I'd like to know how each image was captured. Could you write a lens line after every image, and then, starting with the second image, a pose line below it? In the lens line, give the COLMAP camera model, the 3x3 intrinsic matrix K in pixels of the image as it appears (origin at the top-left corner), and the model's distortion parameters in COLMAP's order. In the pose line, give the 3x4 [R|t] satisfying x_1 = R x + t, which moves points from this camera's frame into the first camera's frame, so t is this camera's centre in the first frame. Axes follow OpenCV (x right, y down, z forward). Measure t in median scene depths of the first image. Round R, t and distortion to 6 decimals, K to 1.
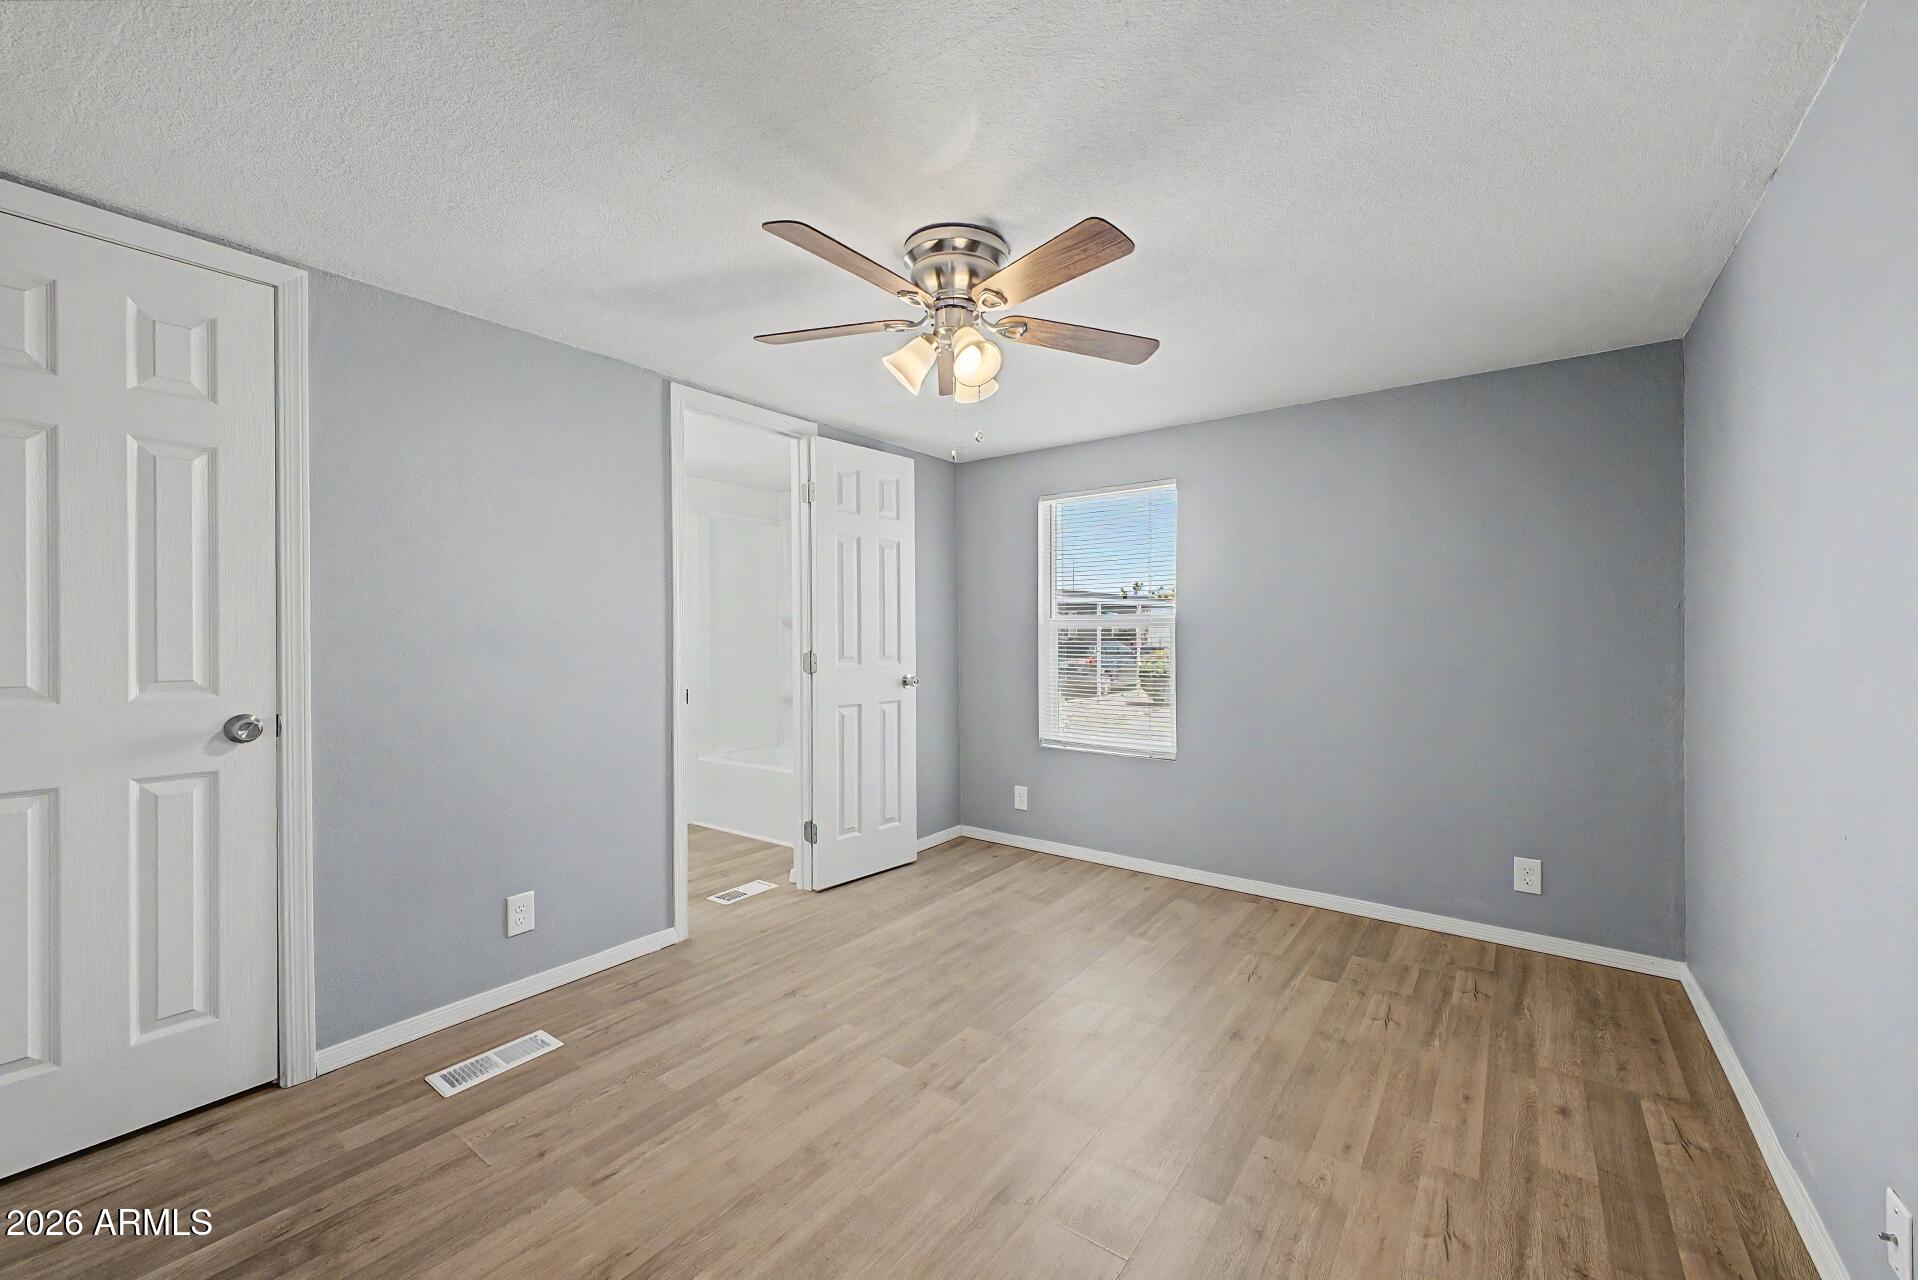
lens RADIAL K [[750.1, 0, 959.6], [0, 750.1, 635.1], [0, 0, 1]] dist [0.017121, -0.003457]
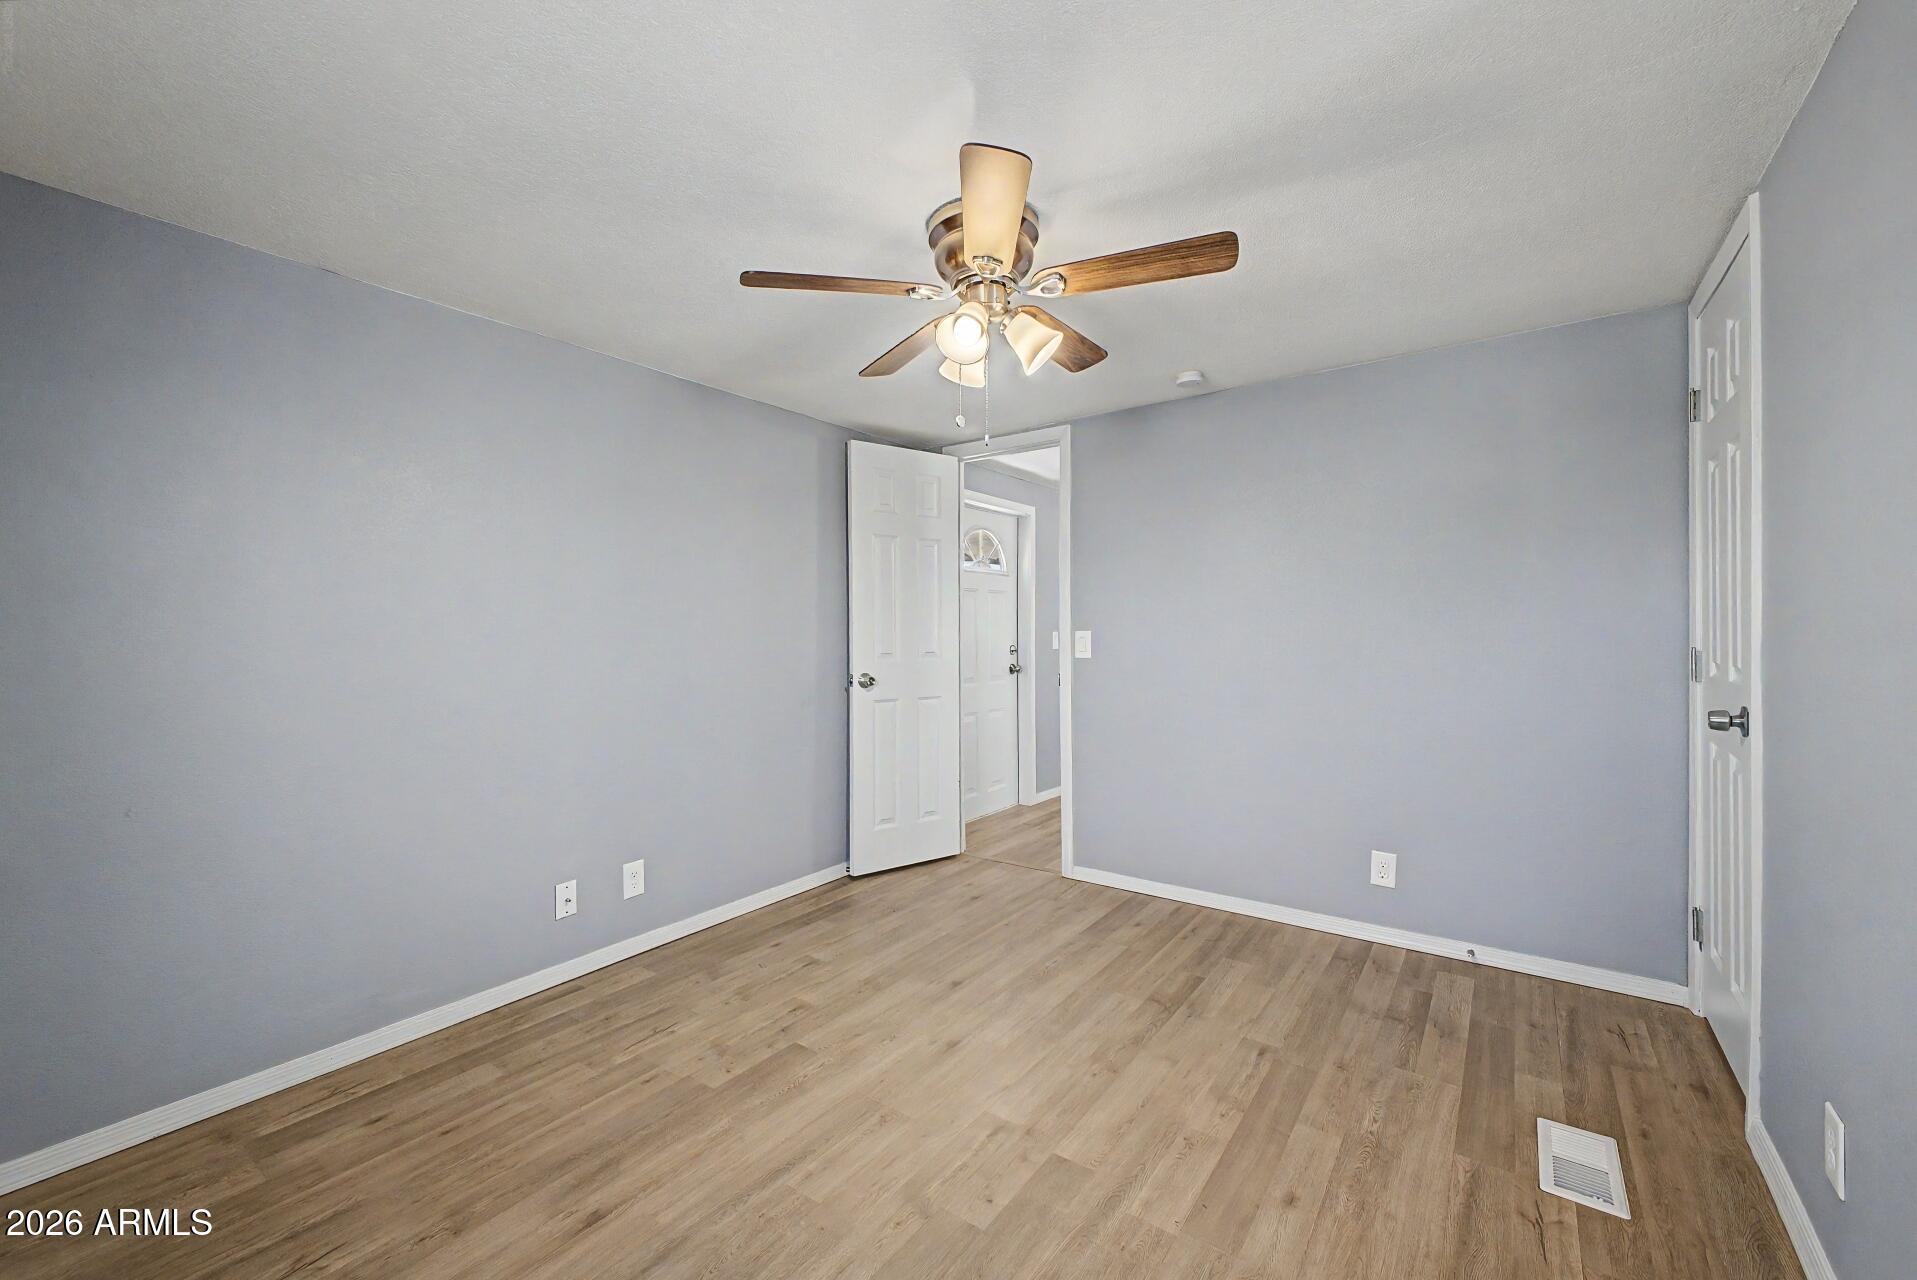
lens RADIAL K [[749.7, 0, 955.6], [0, 749.7, 636.6], [0, 0, 1]] dist [0.017121, -0.003457]
pose [[-0.999931, 0.010493, -0.005324, 0.043349], [0.010447, 0.999908, 0.008647, -0.002543], [0.005414, 0.008591, -0.999948, 2.050643]]
